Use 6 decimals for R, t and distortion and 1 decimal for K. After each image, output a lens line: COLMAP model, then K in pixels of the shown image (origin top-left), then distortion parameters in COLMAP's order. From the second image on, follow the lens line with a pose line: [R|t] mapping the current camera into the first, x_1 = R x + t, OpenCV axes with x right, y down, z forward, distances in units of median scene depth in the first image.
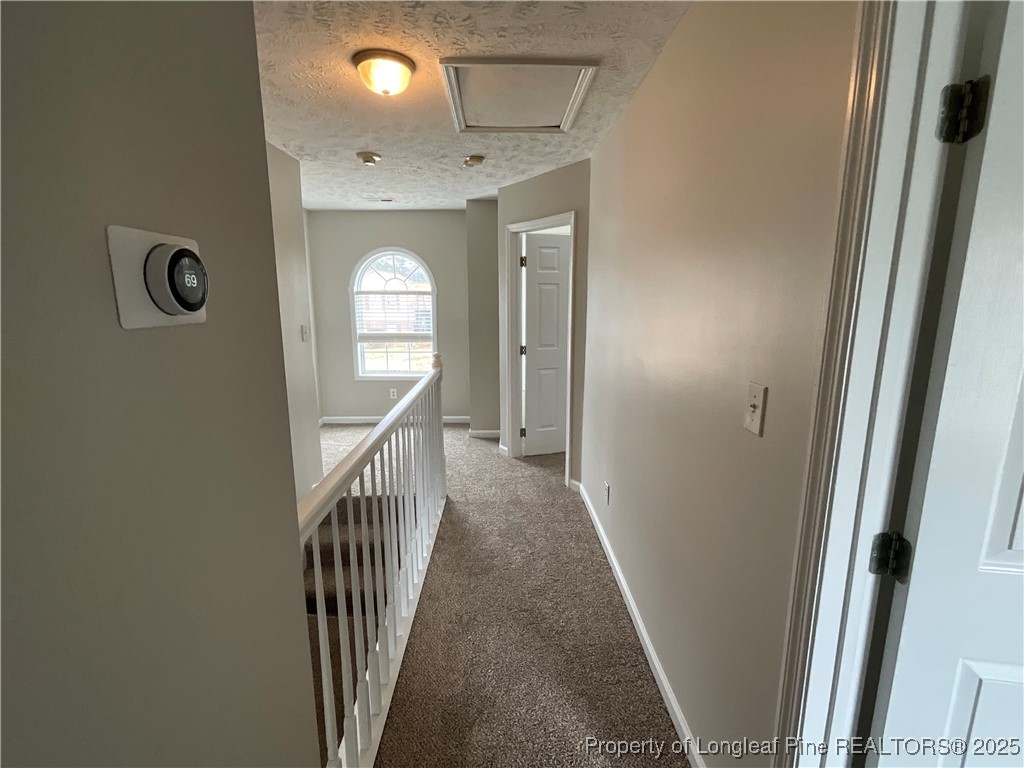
lens RADIAL K [[470.1, 0, 509.8], [0, 470.1, 382.5], [0, 0, 1]] dist [0.002117, 0.000148]
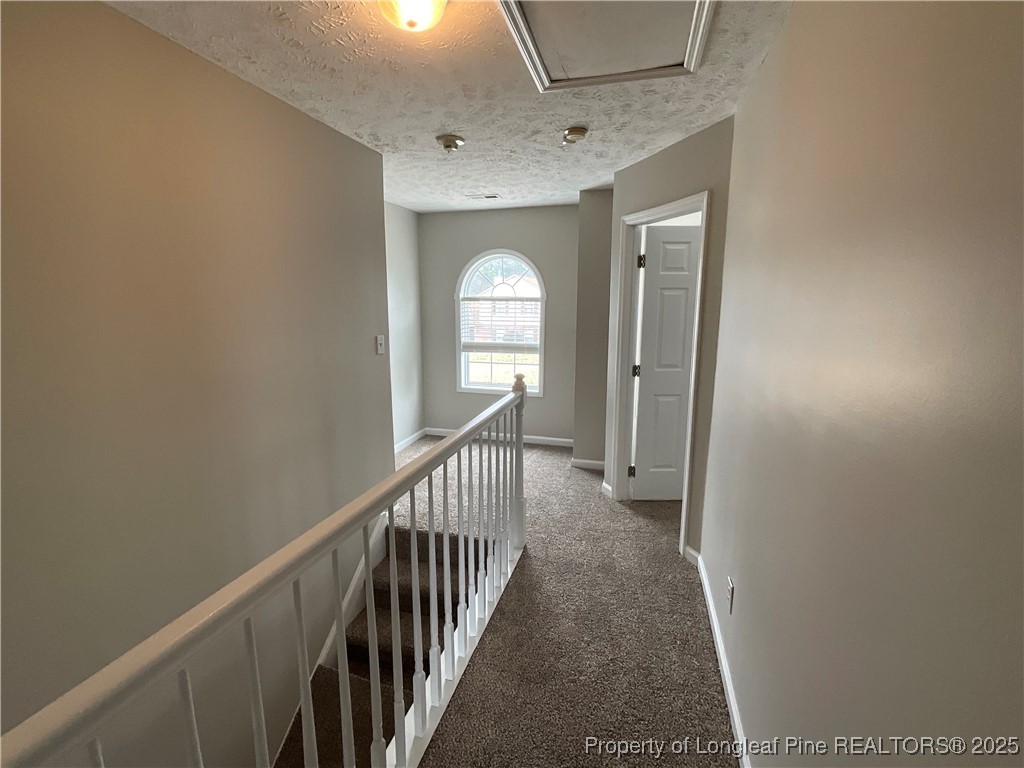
lens RADIAL K [[470.1, 0, 513.8], [0, 470.1, 384.4], [0, 0, 1]] dist [0.002117, 0.000148]
pose [[0.959540, 0.051444, -0.276834, 0.058306], [-0.052792, 0.998602, 0.002585, -0.041254], [0.276580, 0.012134, 0.960914, 0.187067]]
